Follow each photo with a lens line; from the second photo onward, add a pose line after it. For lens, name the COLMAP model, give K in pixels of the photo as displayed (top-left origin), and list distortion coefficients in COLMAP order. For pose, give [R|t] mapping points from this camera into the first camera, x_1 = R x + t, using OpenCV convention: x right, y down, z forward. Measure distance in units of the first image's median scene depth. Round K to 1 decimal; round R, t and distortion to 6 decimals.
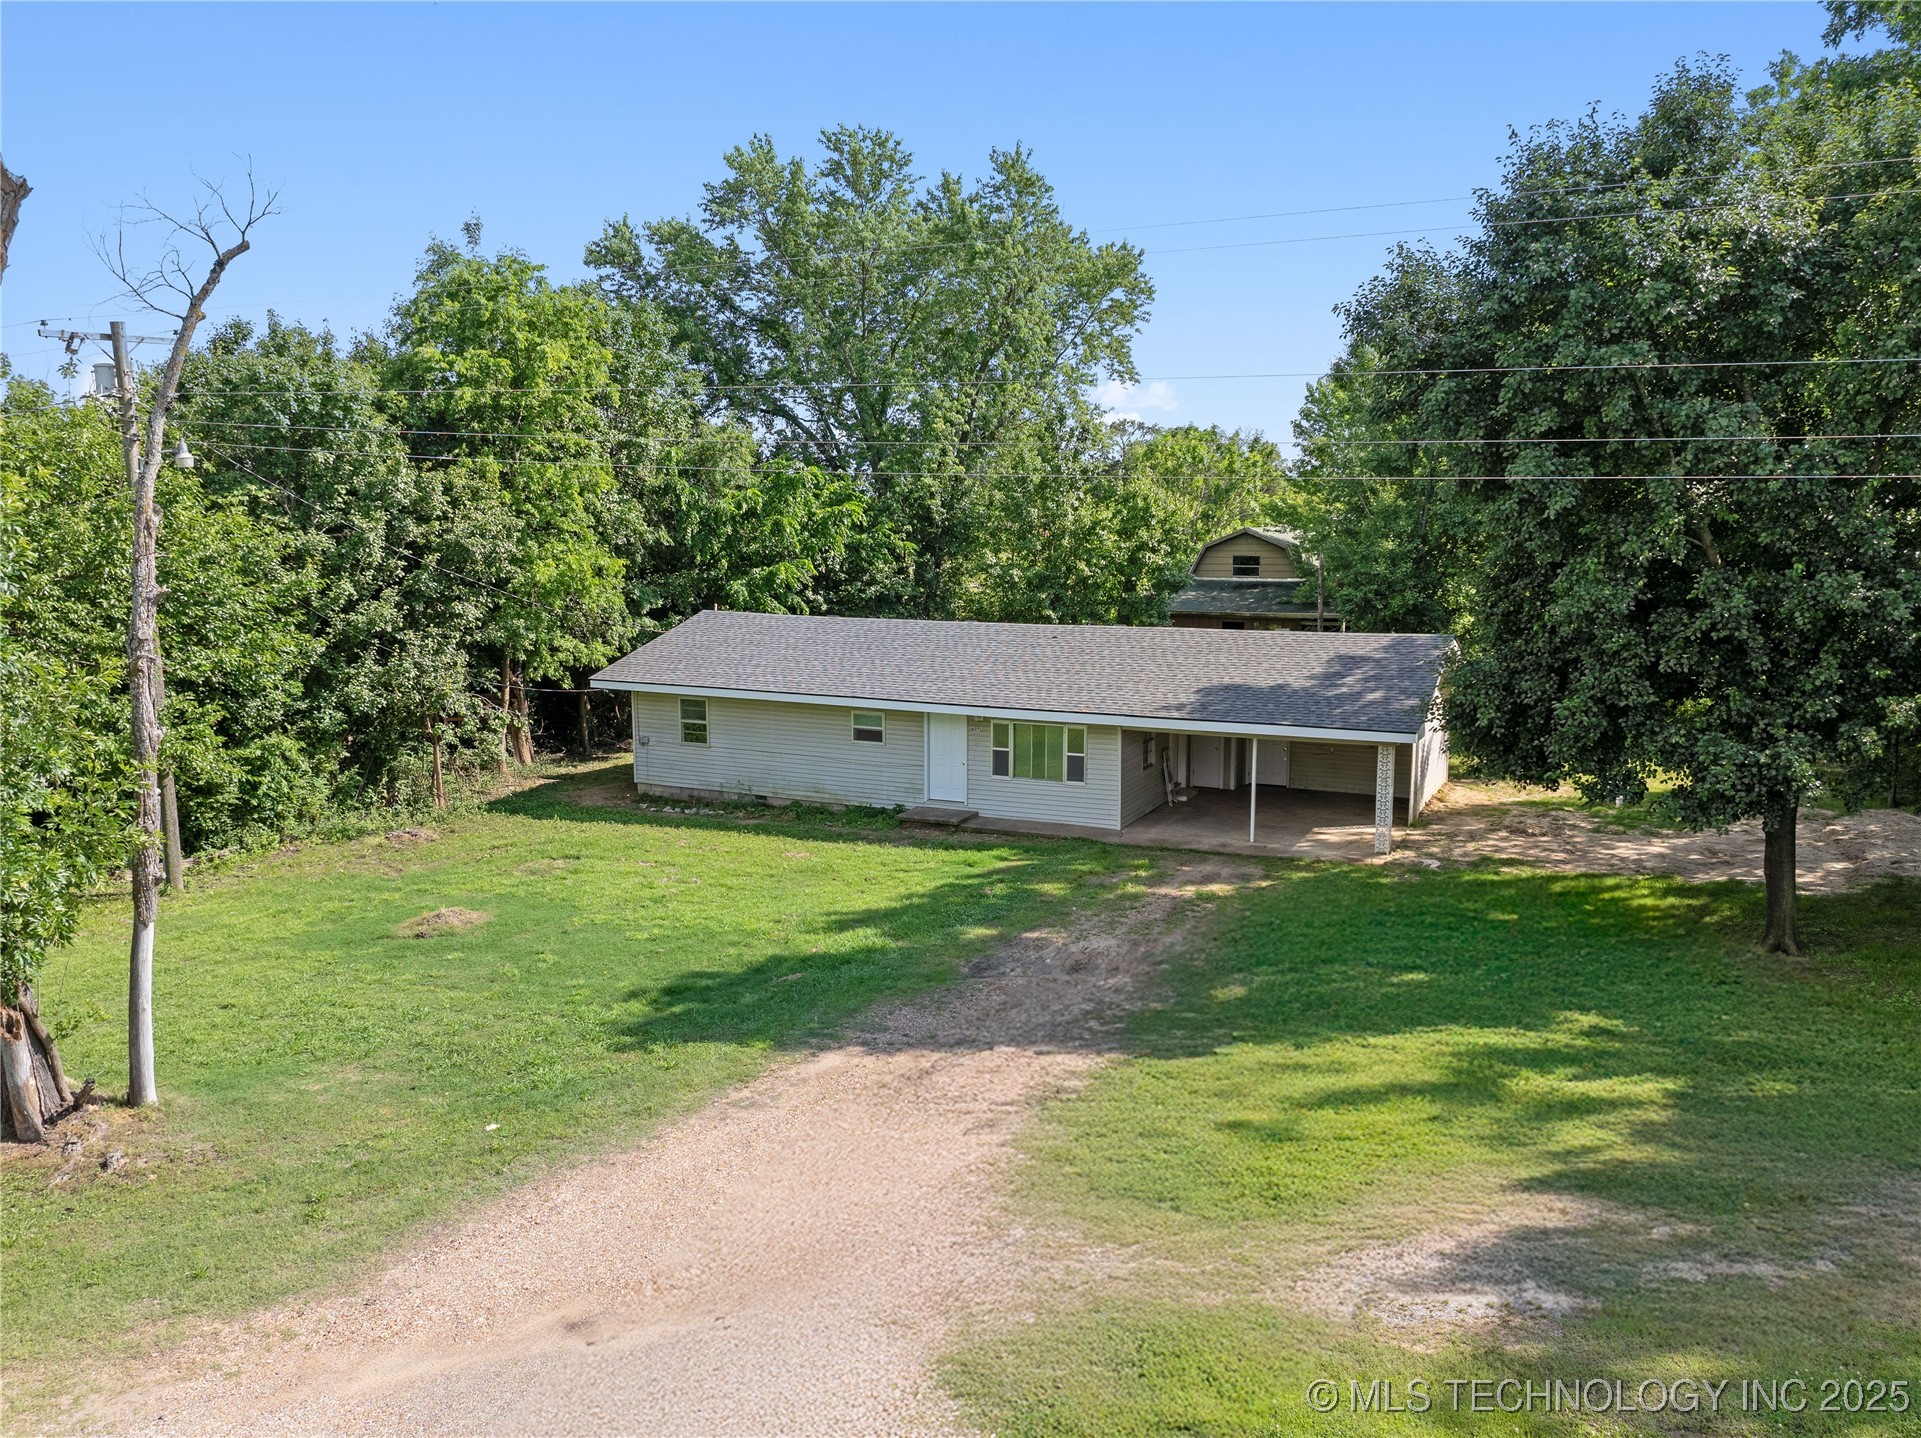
lens RADIAL K [[1642.2, 0, 1015.8], [0, 1642.2, 721.9], [0, 0, 1]] dist [-0.029090, 0.002685]
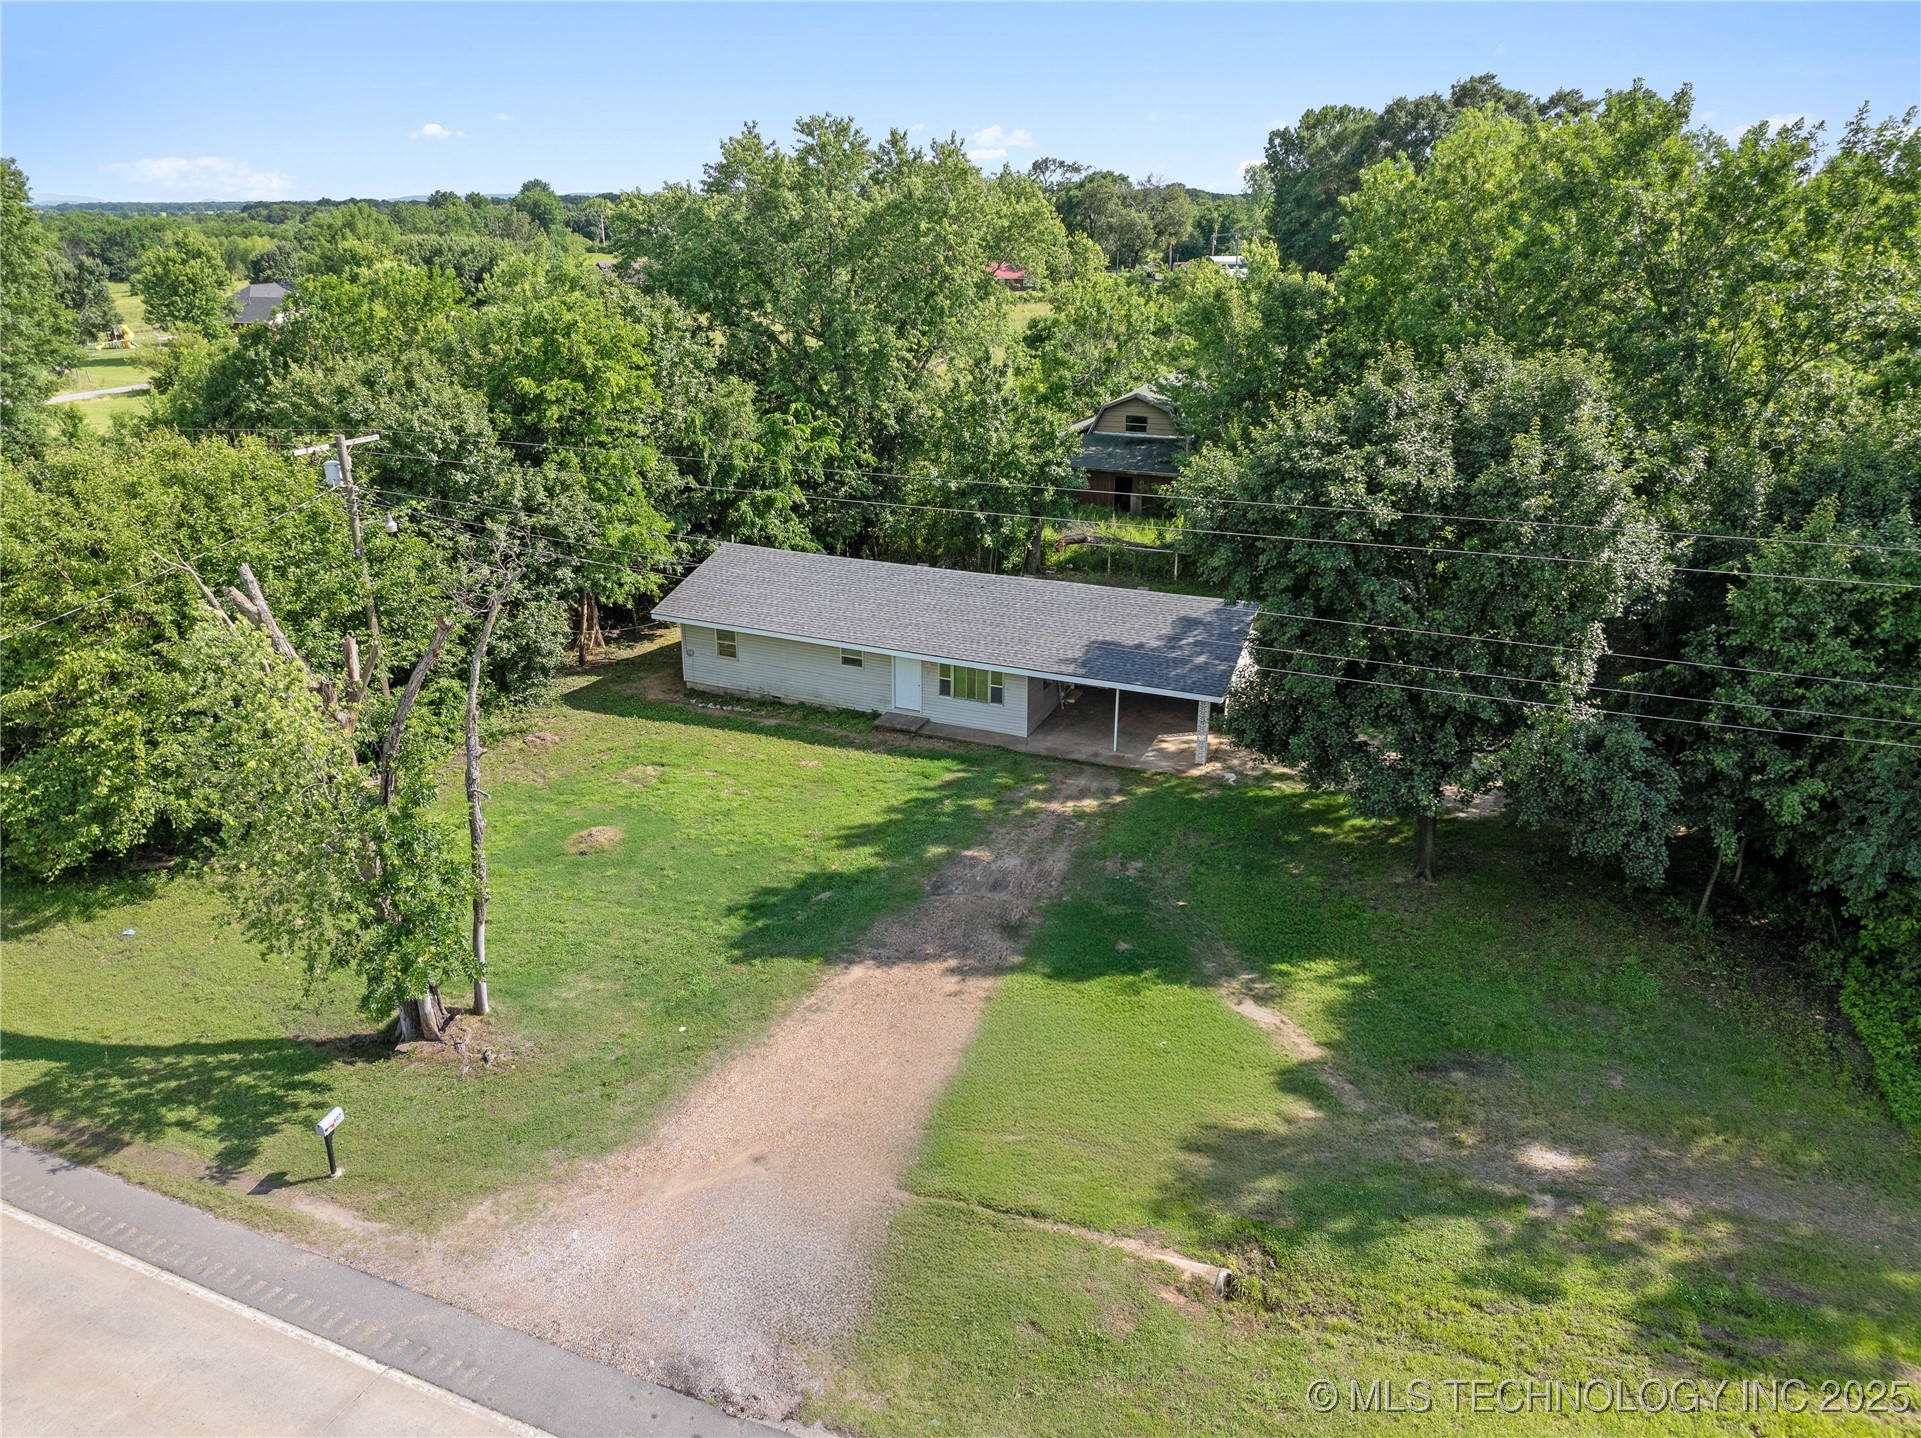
lens RADIAL K [[1481.2, 0, 960.5], [0, 1481.2, 719.0], [0, 0, 1]] dist [-0.005671, 0.000446]
pose [[0.999954, -0.004203, 0.008671, -0.007780], [0.002308, 0.978130, 0.207980, -0.238008], [-0.009355, -0.207950, 0.978095, -0.309843]]
